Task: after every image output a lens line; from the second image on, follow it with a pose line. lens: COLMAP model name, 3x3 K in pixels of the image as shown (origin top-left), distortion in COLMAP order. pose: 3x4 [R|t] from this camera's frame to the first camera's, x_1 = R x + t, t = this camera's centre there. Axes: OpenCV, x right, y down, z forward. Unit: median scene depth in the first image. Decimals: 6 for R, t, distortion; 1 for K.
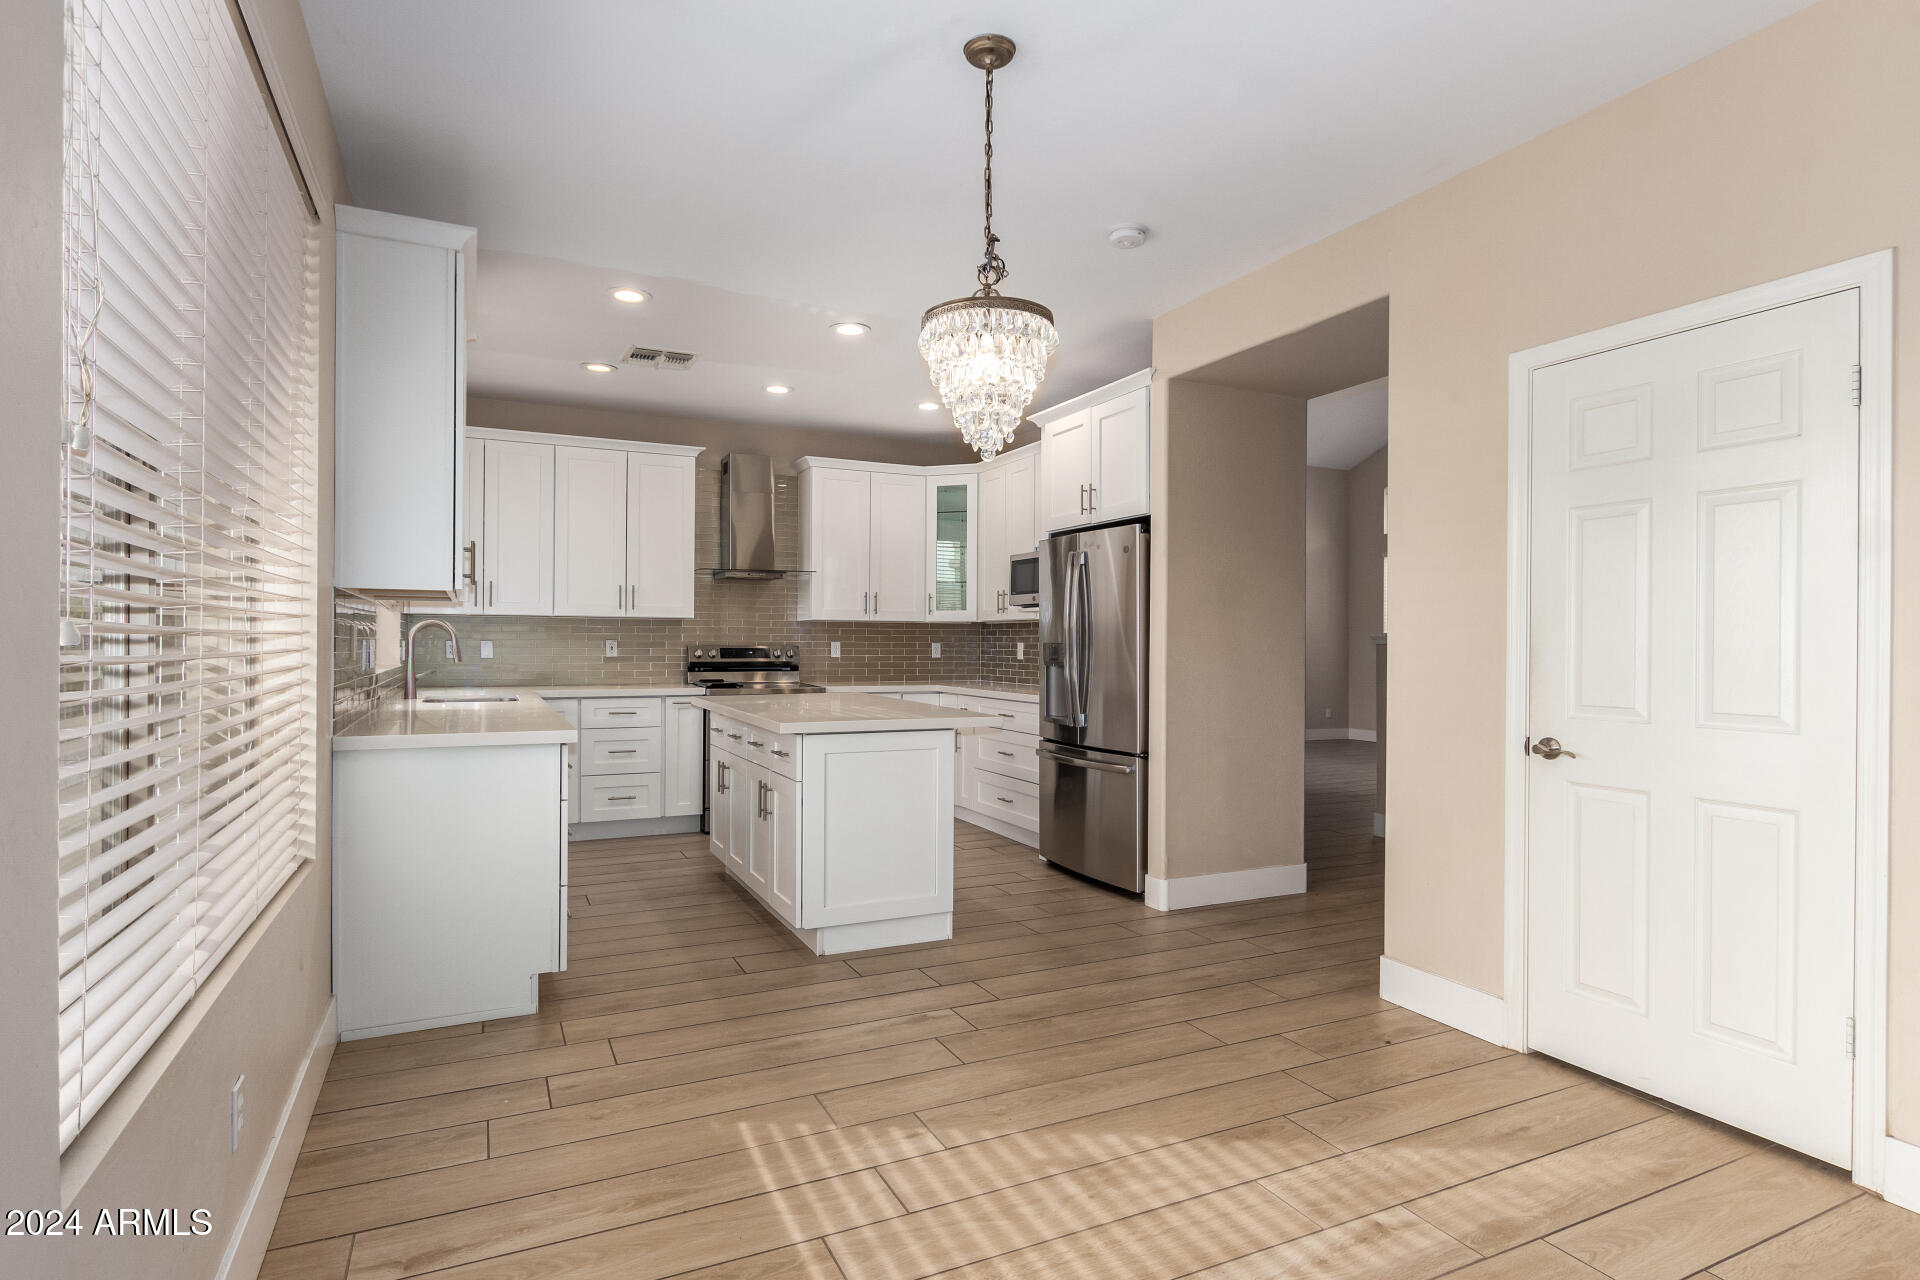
lens RADIAL K [[972.3, 0, 961.7], [0, 972.3, 647.3], [0, 0, 1]] dist [-0.021041, 0.001836]
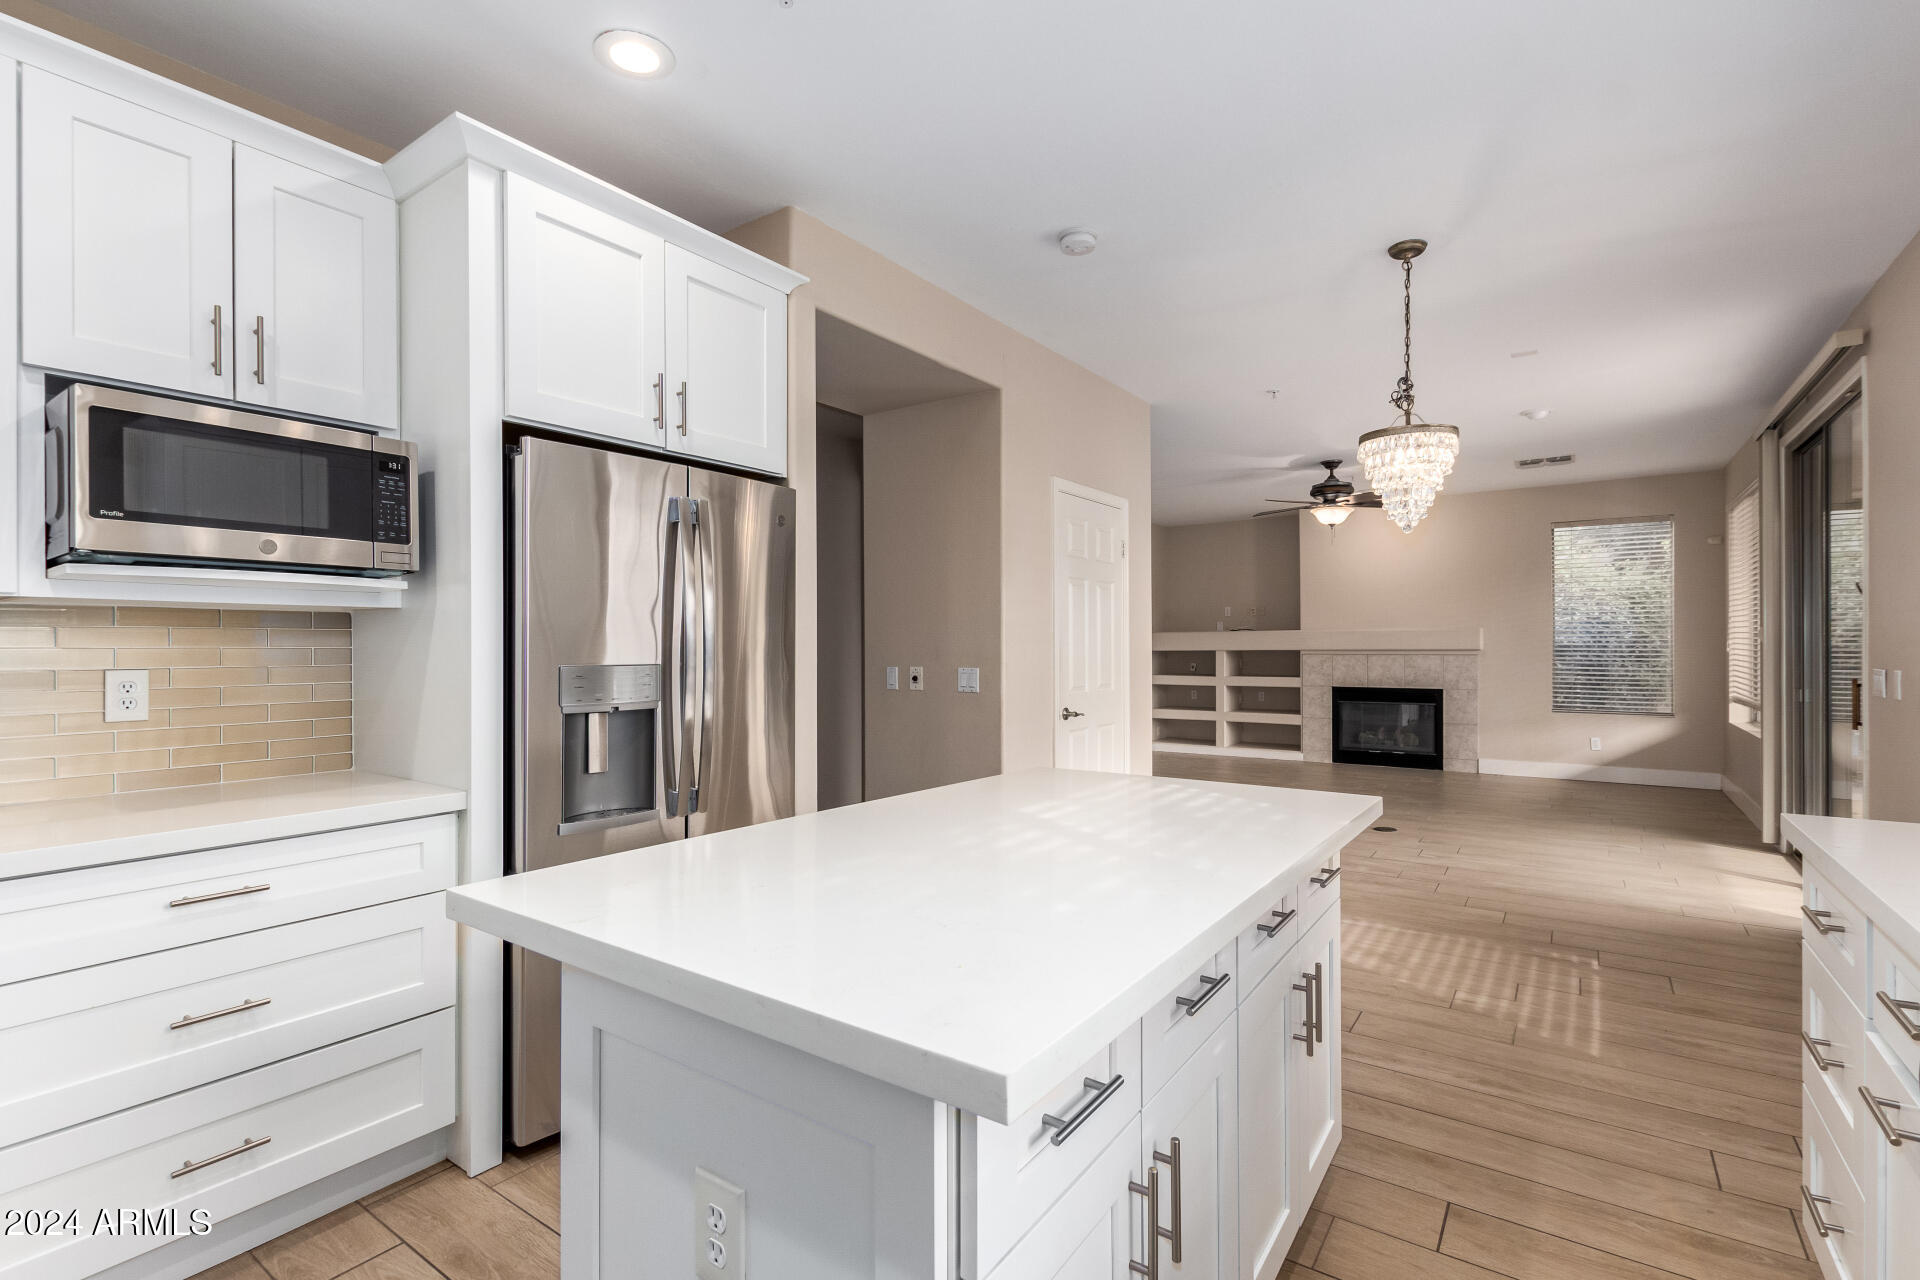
lens RADIAL K [[882.5, 0, 986.9], [0, 882.5, 641.9], [0, 0, 1]] dist [0.002556, -0.003493]
pose [[-0.495045, -0.002796, 0.868863, -0.404739], [0.000890, 0.999993, 0.003725, -0.018468], [-0.868867, 0.002617, -0.495039, 1.100327]]
